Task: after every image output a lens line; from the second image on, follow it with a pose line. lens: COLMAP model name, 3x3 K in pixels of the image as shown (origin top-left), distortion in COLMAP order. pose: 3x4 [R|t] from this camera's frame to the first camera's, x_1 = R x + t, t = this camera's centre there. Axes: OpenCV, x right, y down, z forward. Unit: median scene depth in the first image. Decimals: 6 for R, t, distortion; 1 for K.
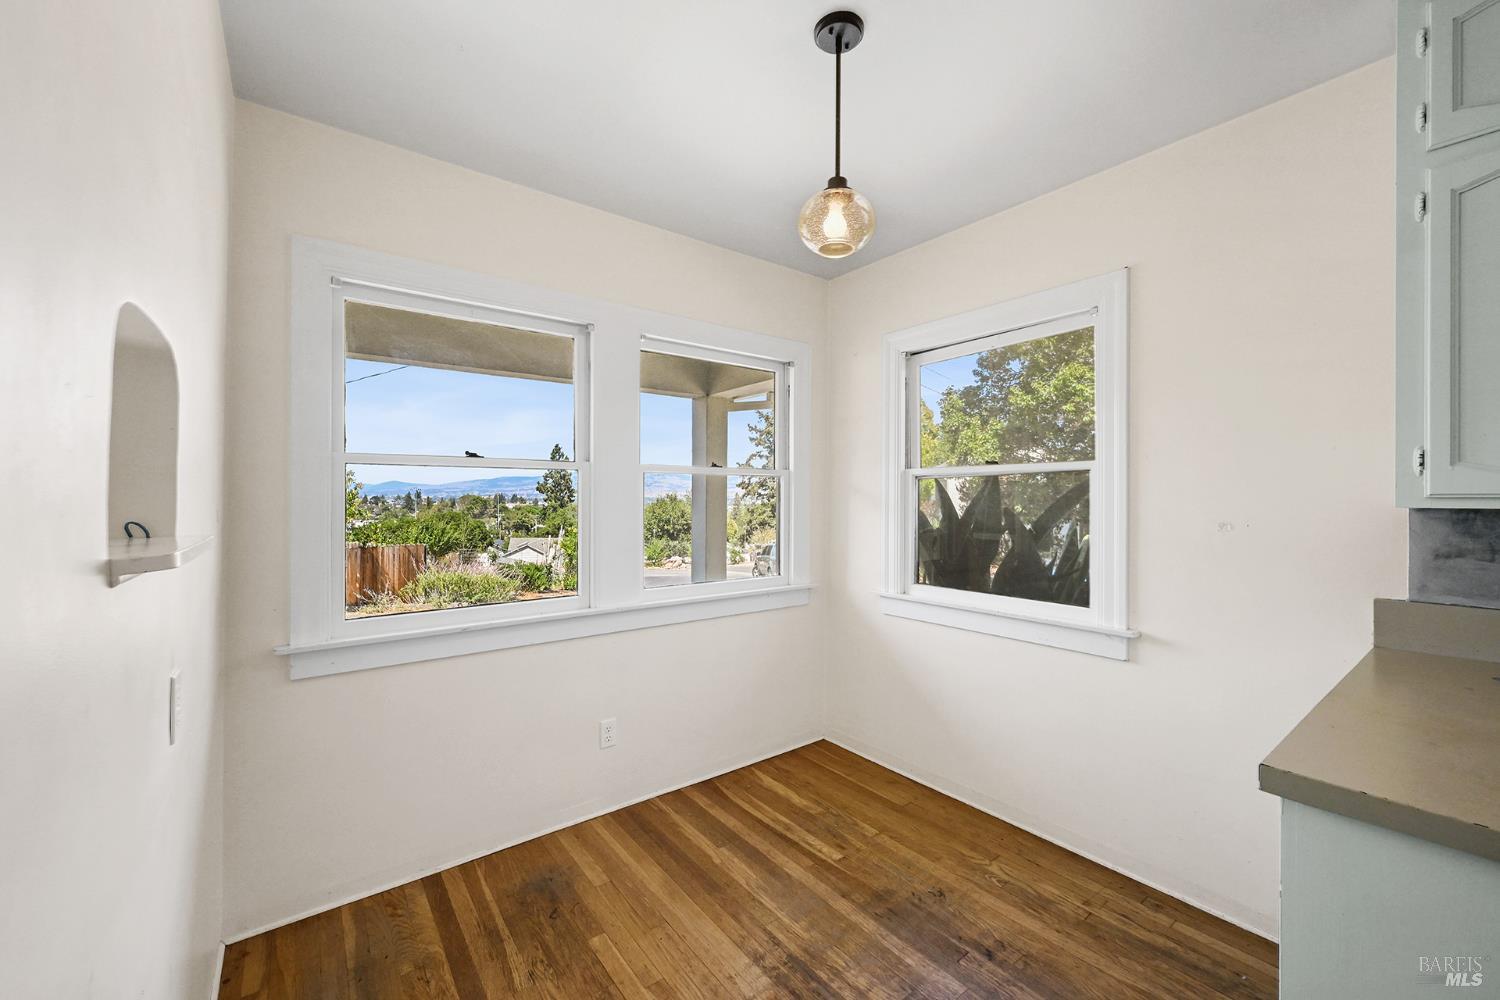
lens RADIAL K [[593.5, 0, 746.7], [0, 593.5, 499.0], [0, 0, 1]] dist [0.000422, -0.000041]
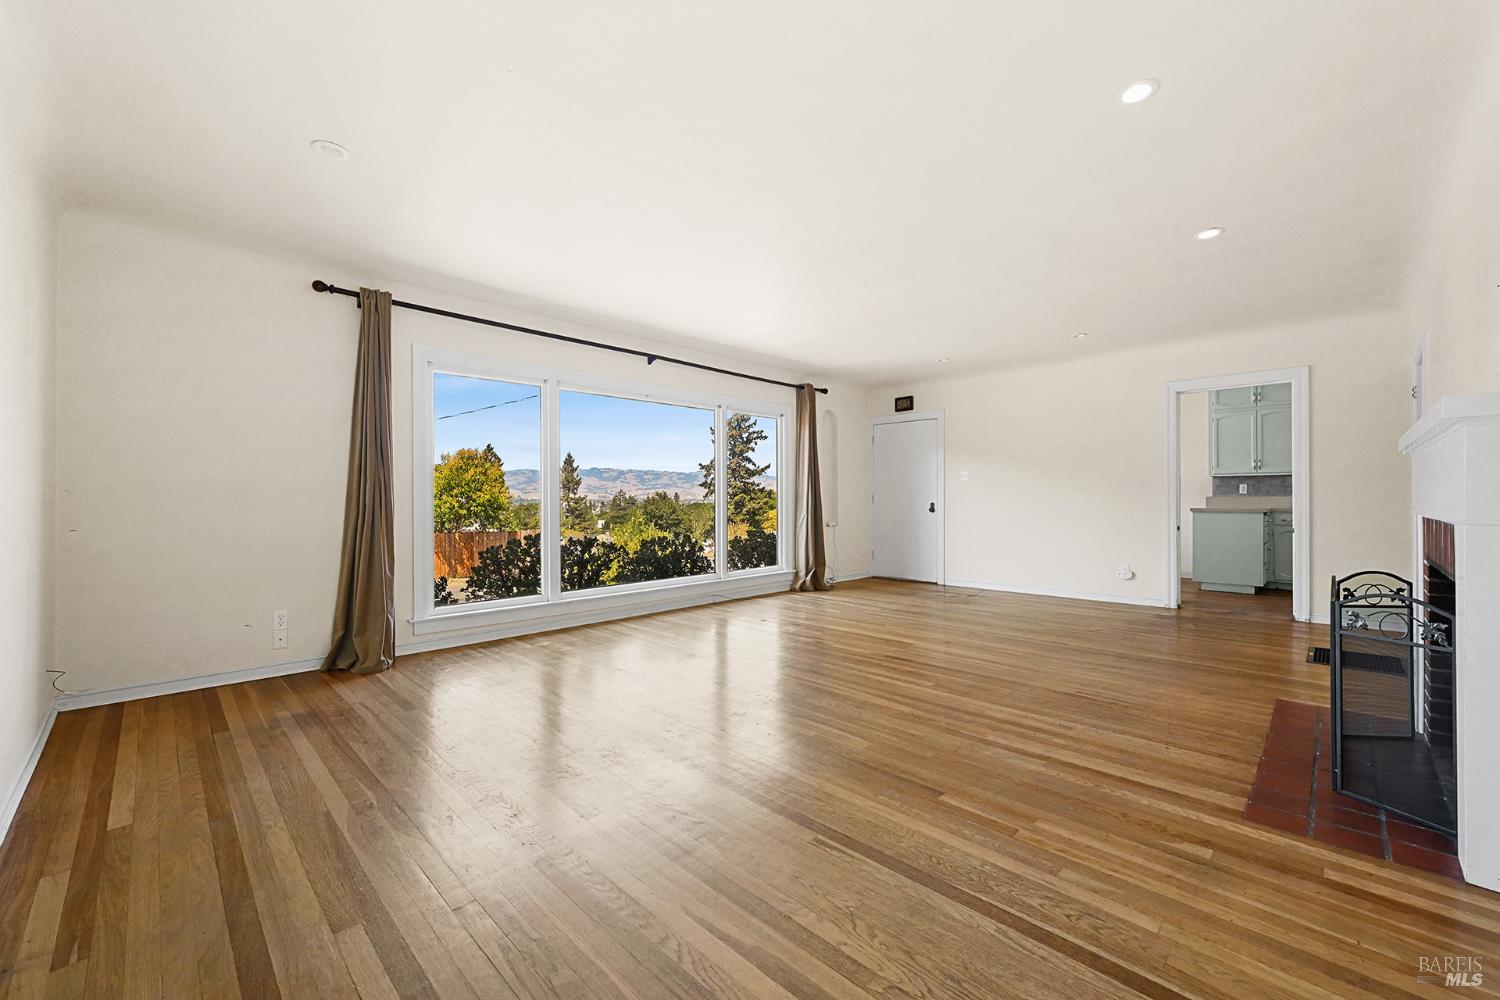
lens RADIAL K [[593.5, 0, 747.6], [0, 593.5, 497.6], [0, 0, 1]] dist [0.000422, -0.000041]
pose [[0.991120, -0.004368, 0.132900, -0.113370], [0.004871, 0.999982, -0.003461, 0.005873], [-0.132882, 0.004078, 0.991123, -0.113992]]
